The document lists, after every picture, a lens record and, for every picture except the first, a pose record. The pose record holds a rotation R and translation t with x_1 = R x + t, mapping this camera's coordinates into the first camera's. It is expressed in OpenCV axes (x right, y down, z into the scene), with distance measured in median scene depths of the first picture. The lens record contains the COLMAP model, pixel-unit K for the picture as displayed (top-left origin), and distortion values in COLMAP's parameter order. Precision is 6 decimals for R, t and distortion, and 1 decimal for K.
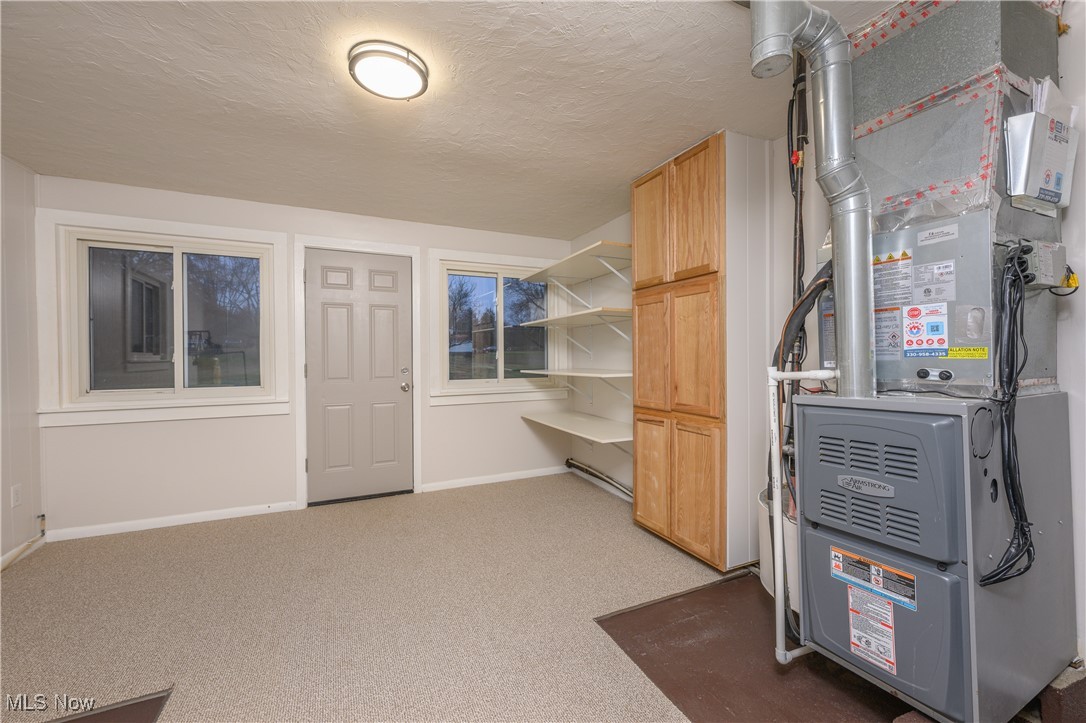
lens RADIAL K [[427.3, 0, 542.6], [0, 427.3, 360.5], [0, 0, 1]] dist [-0.002908, 0.000538]
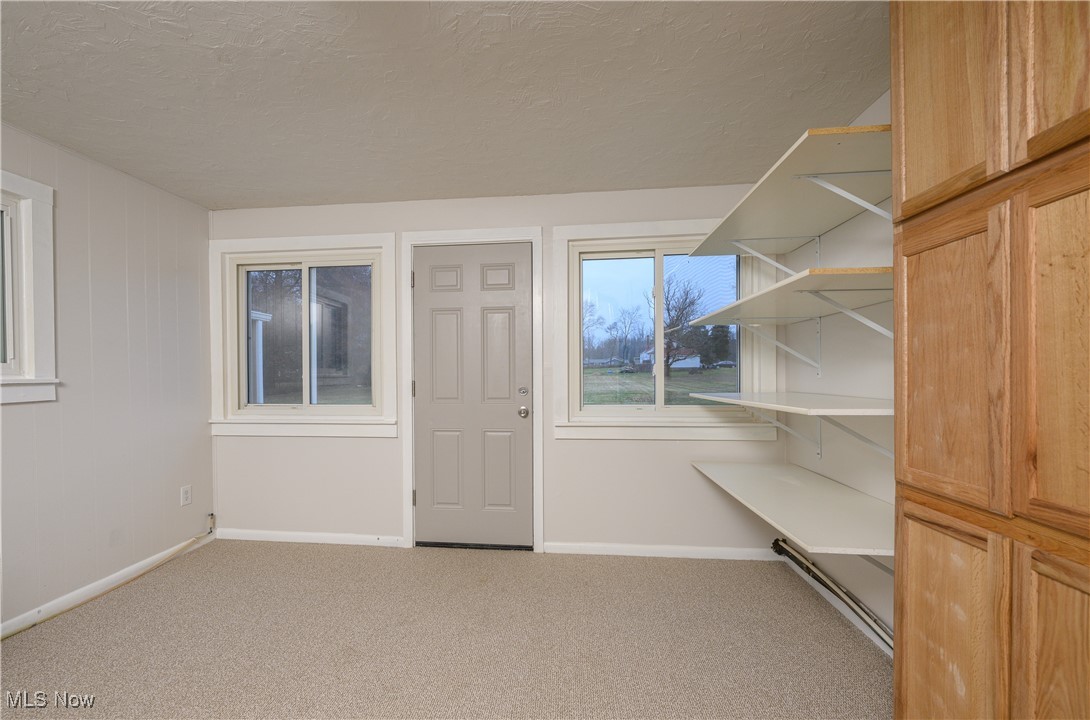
lens RADIAL K [[439.1, 0, 530.7], [0, 439.1, 377.0], [0, 0, 1]] dist [-0.002652, -0.000020]
pose [[0.851155, 0.004322, -0.524896, 0.128021], [-0.003764, 0.999991, 0.002131, -0.002934], [0.524901, 0.000161, 0.851163, 0.407796]]
